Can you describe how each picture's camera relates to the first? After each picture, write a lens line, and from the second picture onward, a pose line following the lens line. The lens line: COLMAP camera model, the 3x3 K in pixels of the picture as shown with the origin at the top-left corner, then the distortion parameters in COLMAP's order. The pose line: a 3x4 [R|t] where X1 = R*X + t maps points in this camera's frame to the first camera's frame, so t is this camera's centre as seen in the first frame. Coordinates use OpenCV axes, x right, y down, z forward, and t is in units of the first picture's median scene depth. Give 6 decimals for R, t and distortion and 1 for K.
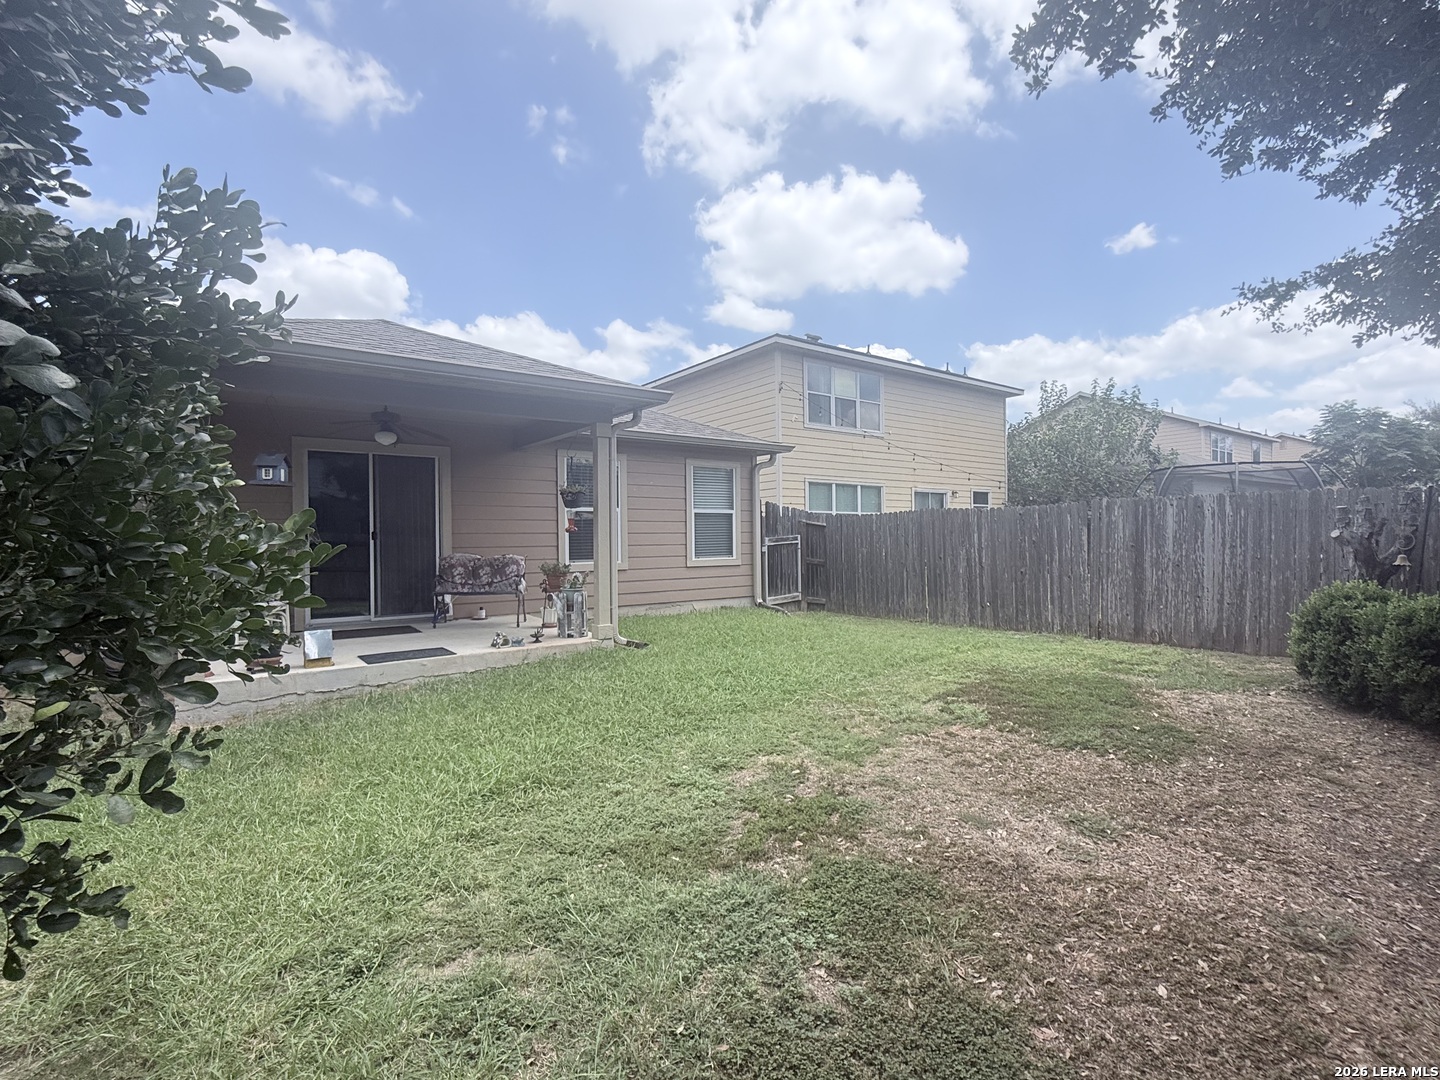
lens RADIAL K [[686.6, 0, 720.0], [0, 686.6, 540.0], [0, 0, 1]] dist [0.000705, -0.000417]
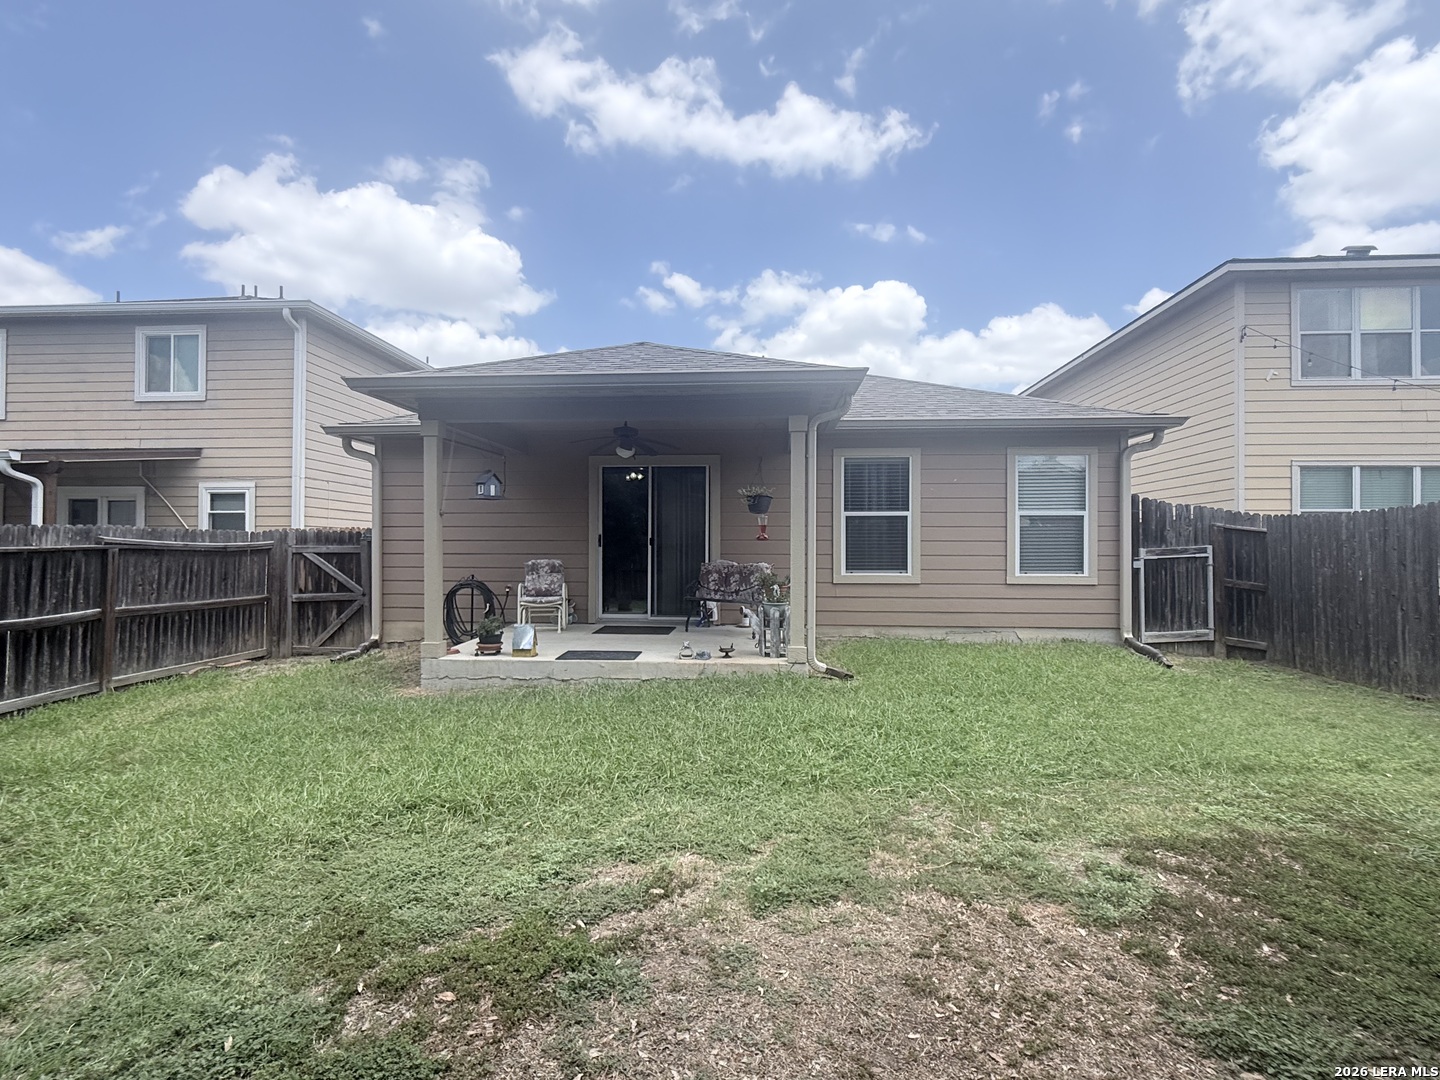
lens RADIAL K [[686.6, 0, 720.0], [0, 686.6, 540.0], [0, 0, 1]] dist [0.000705, -0.000417]
pose [[0.757253, 0.007032, -0.653084, 0.209116], [-0.011985, 0.999923, -0.003131, -0.004878], [0.653012, 0.010198, 0.757279, 0.177103]]
